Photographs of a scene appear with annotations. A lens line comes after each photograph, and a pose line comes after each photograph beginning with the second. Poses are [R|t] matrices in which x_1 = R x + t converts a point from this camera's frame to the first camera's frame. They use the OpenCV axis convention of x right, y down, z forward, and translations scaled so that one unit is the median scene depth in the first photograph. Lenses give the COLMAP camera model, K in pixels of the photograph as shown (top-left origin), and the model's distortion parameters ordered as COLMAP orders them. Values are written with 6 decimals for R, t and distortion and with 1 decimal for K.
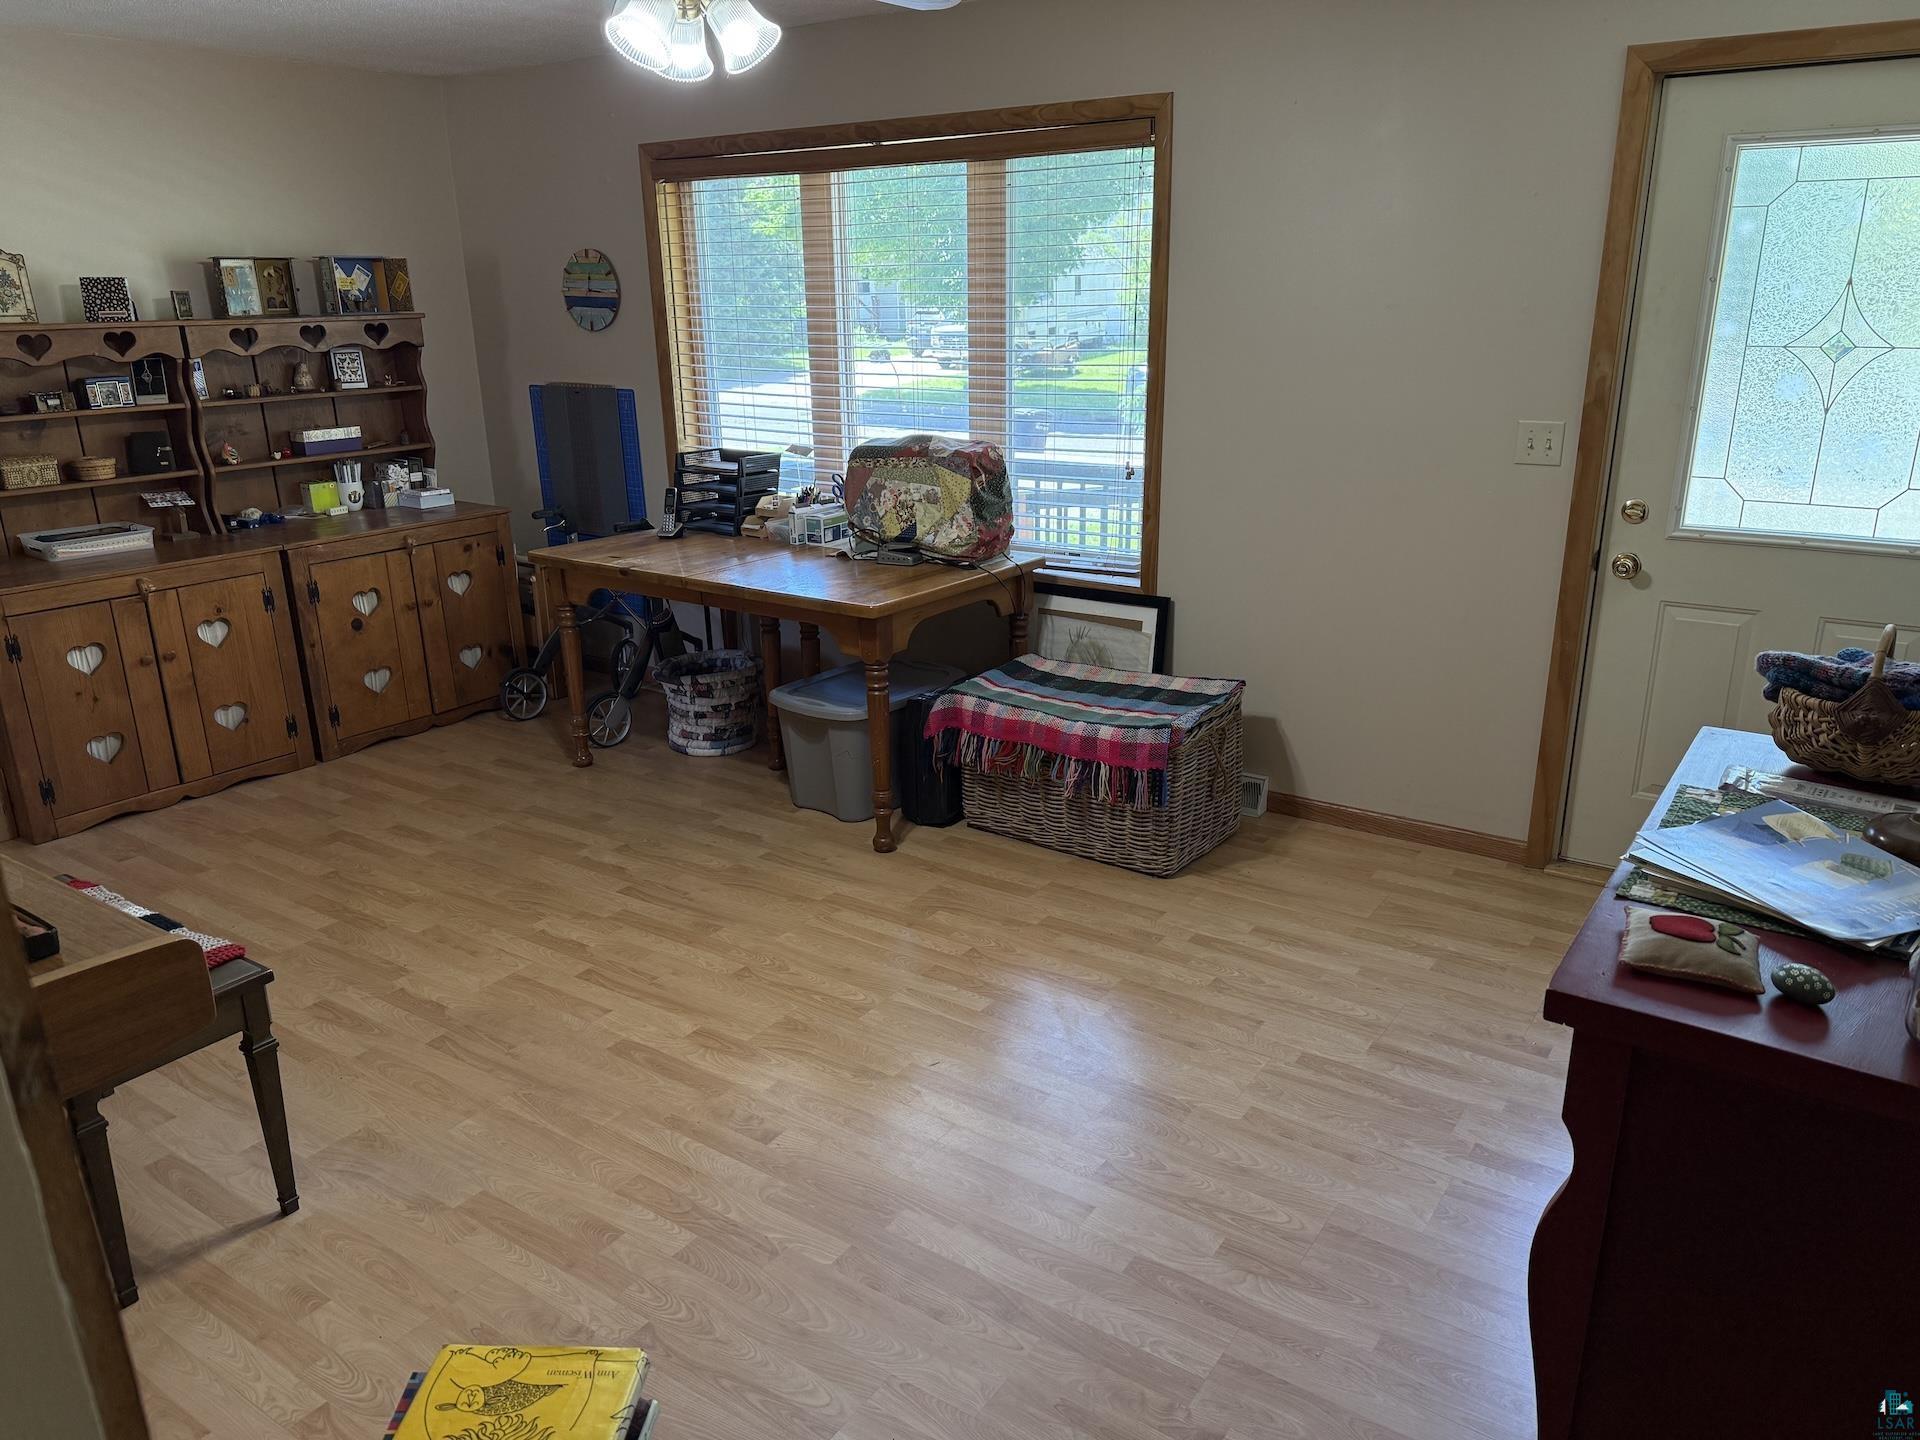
lens RADIAL K [[1352.2, 0, 957.7], [0, 1352.2, 735.7], [0, 0, 1]] dist [0.055519, -0.062509]
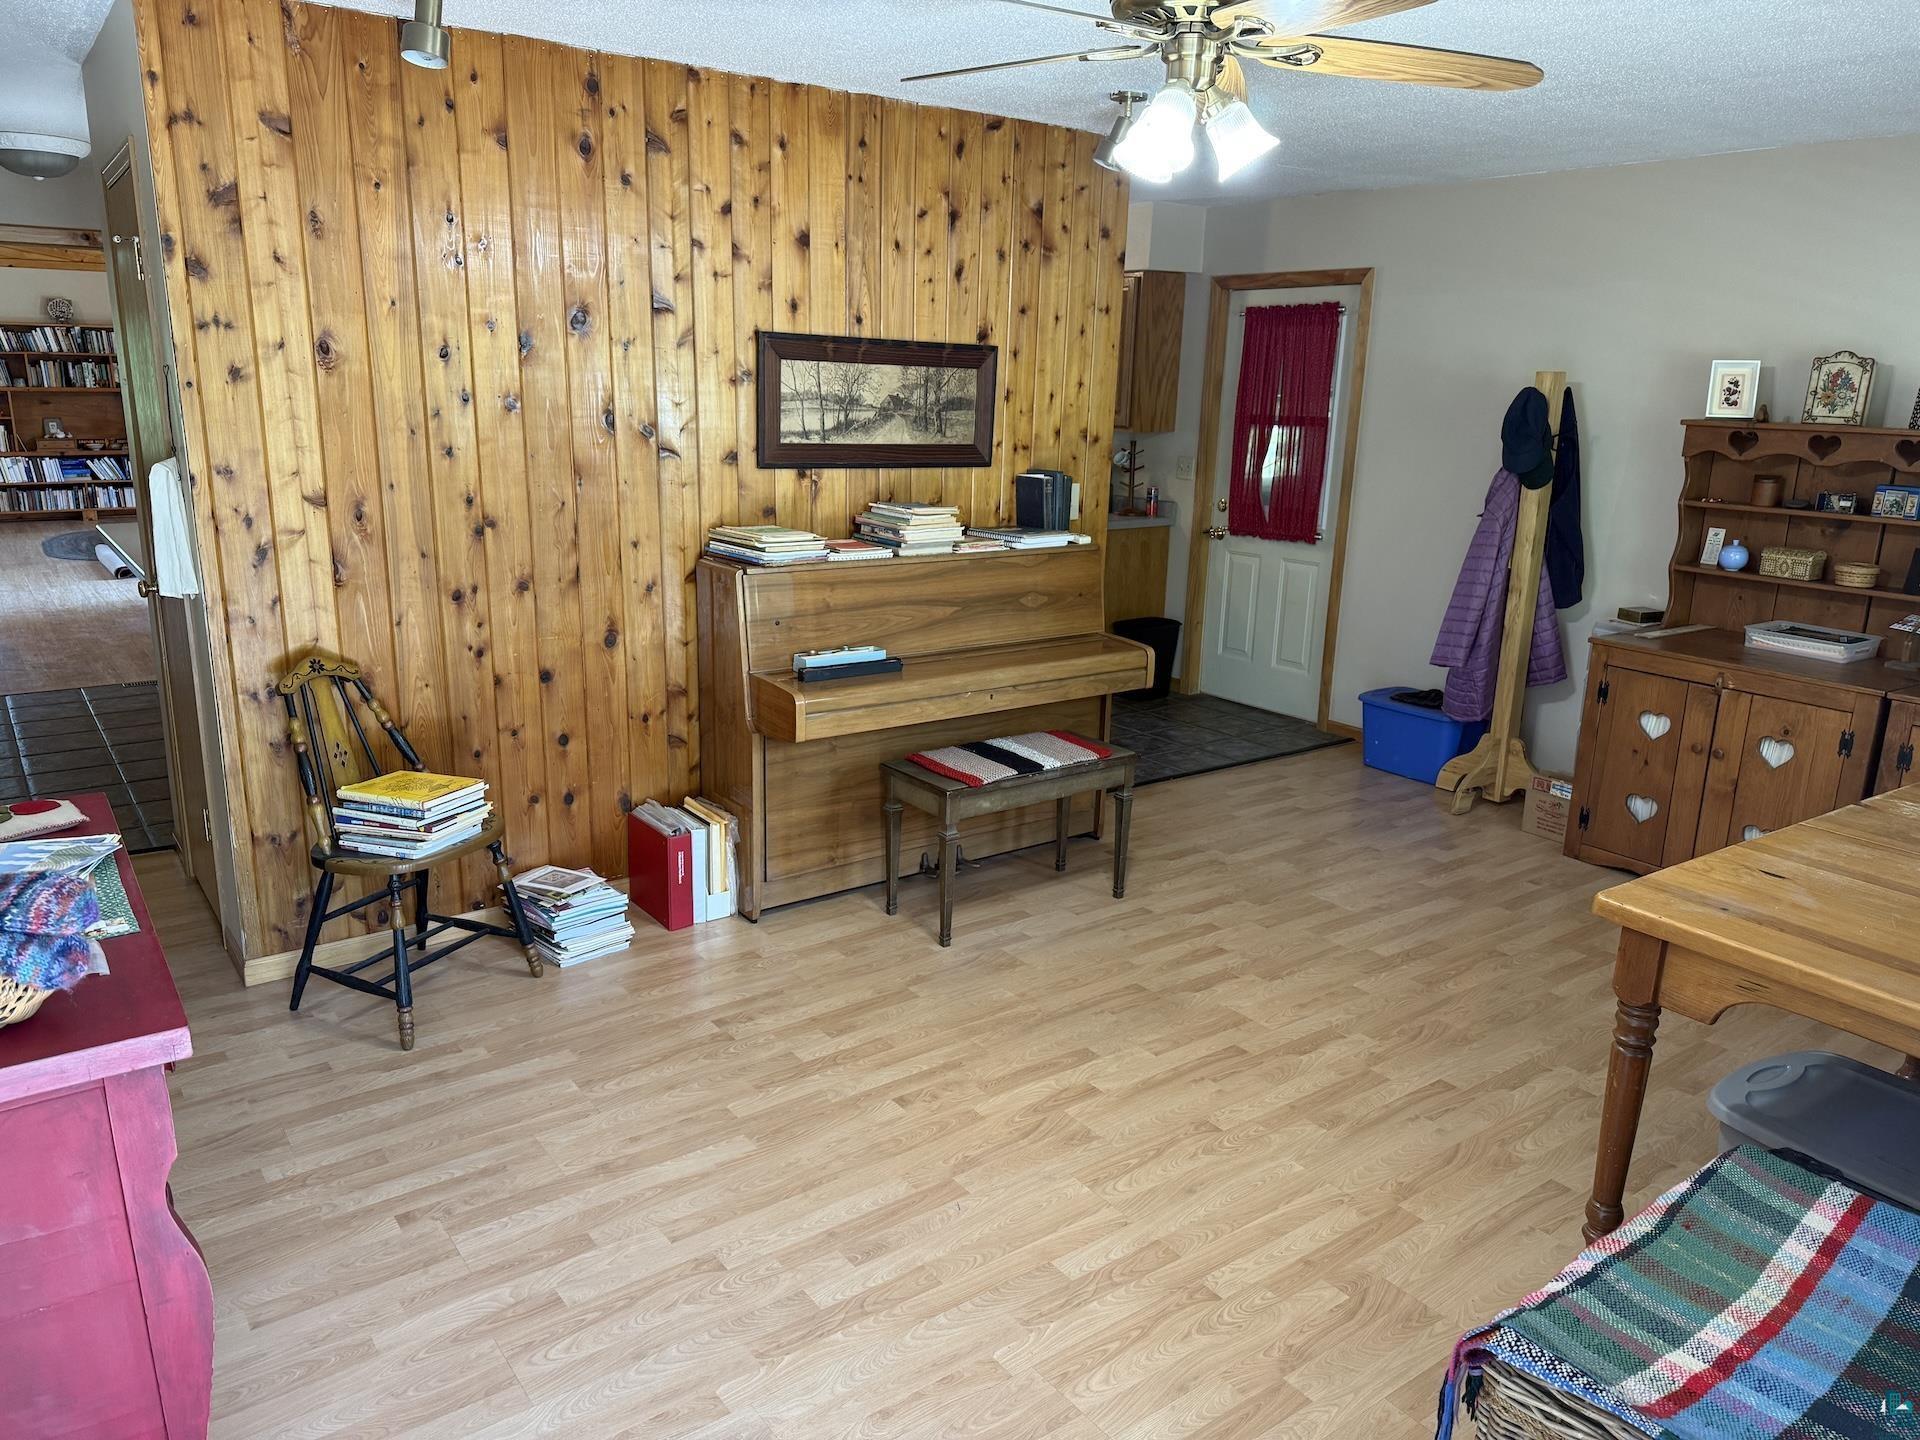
lens RADIAL K [[1352.2, 0, 942.3], [0, 1352.2, 704.6], [0, 0, 1]] dist [0.055519, -0.062509]
pose [[-0.336508, 0.232337, -0.912569, 0.555276], [-0.317717, 0.884249, 0.342285, -0.274673], [0.886464, 0.405120, -0.223739, 0.781275]]
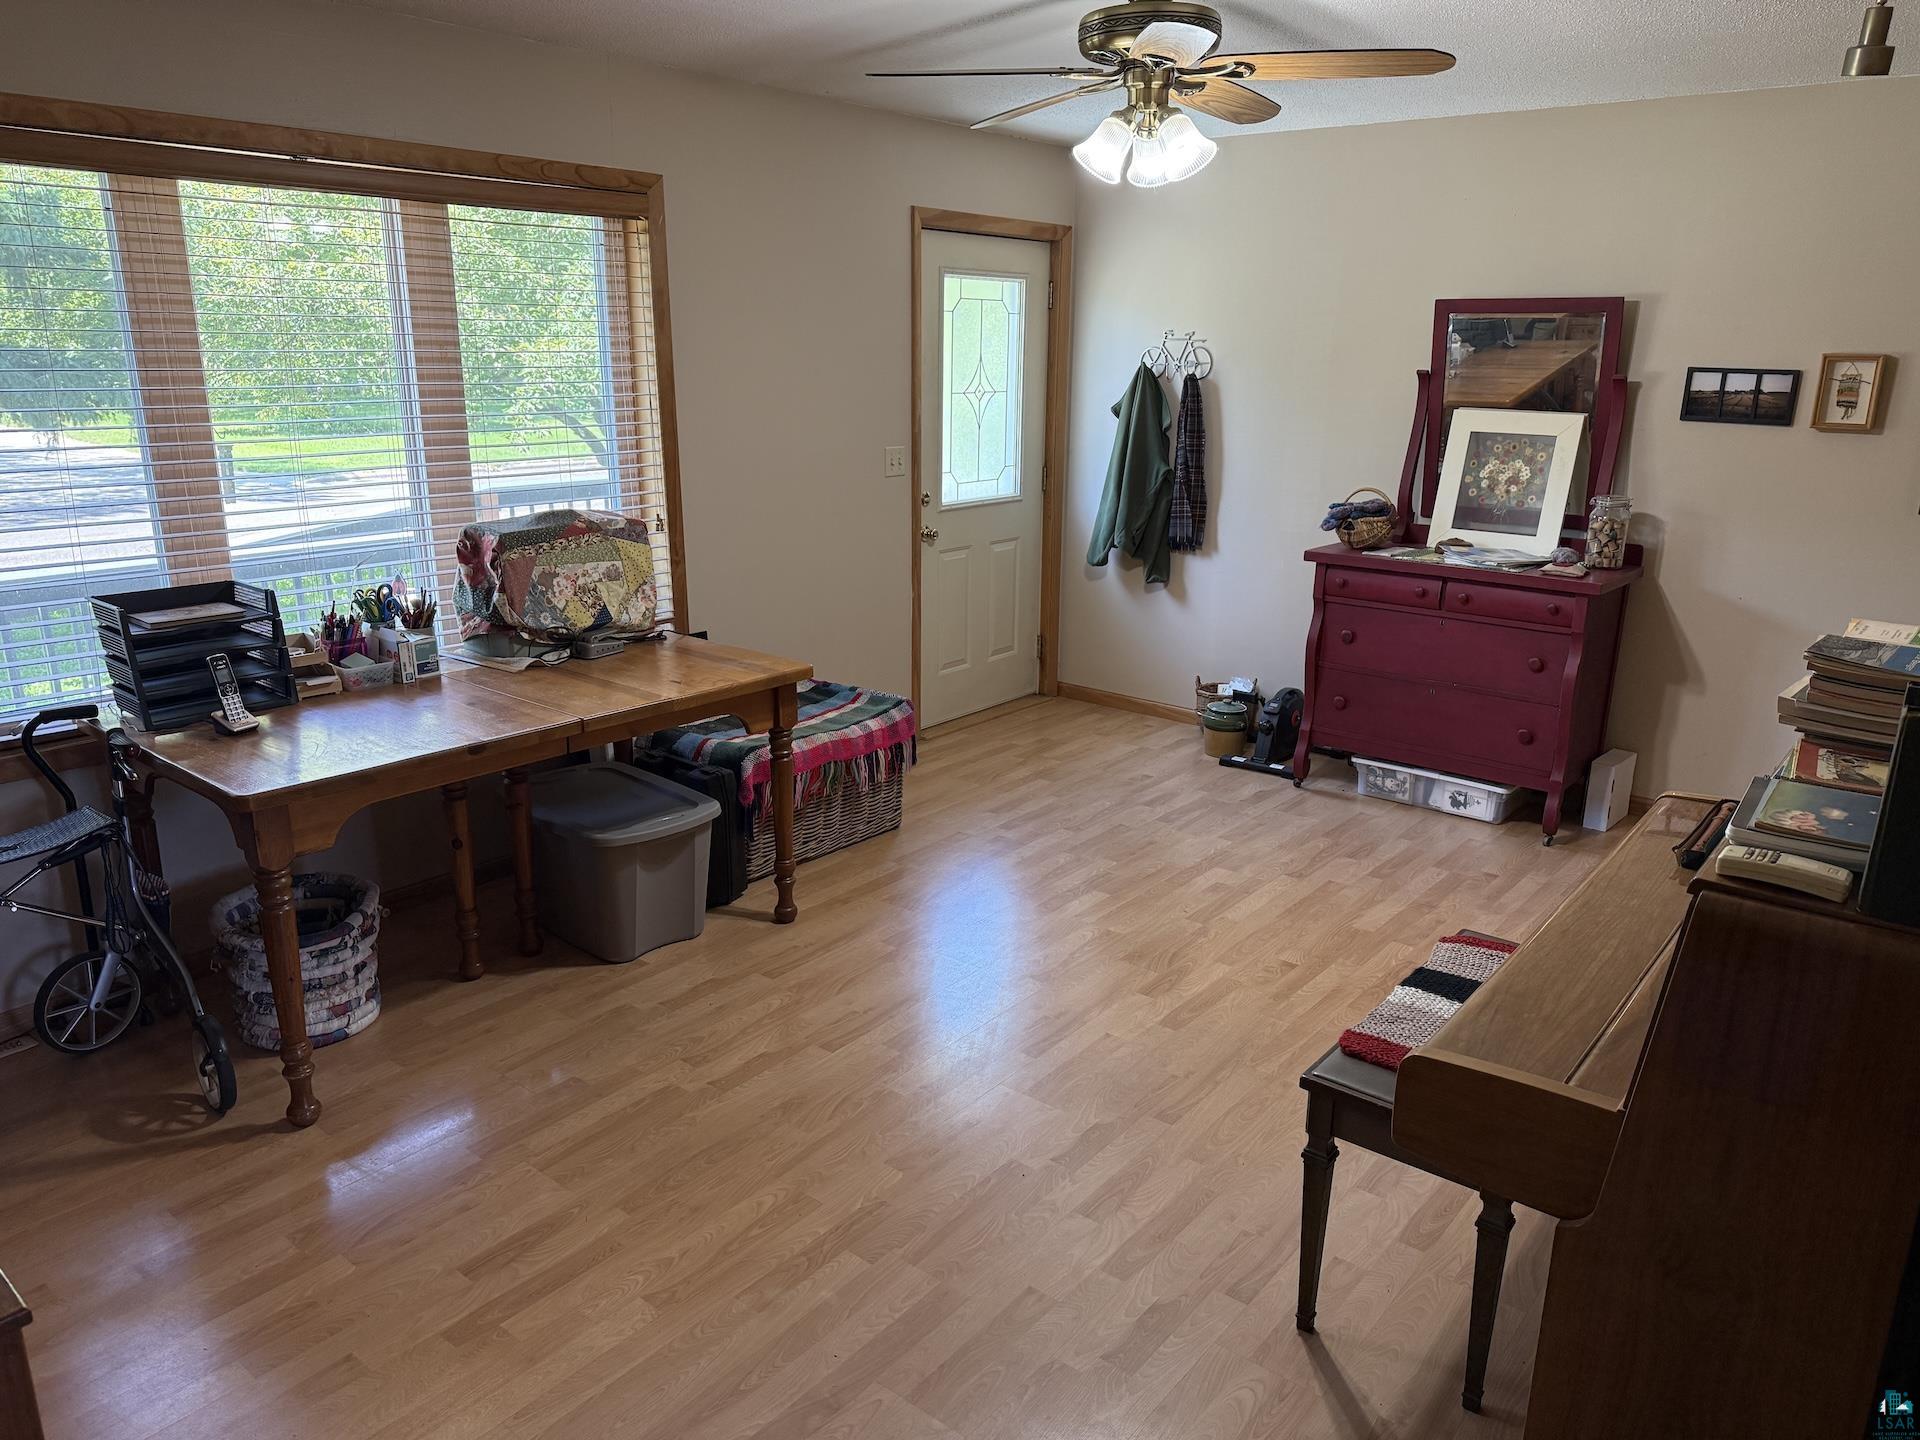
lens RADIAL K [[1352.2, 0, 974.0], [0, 1352.2, 727.7], [0, 0, 1]] dist [0.055519, -0.062509]
pose [[0.068623, -0.257810, 0.963756, -0.958175], [0.307944, 0.924334, 0.225338, -0.222731], [-0.948926, 0.281320, 0.142821, 0.704974]]
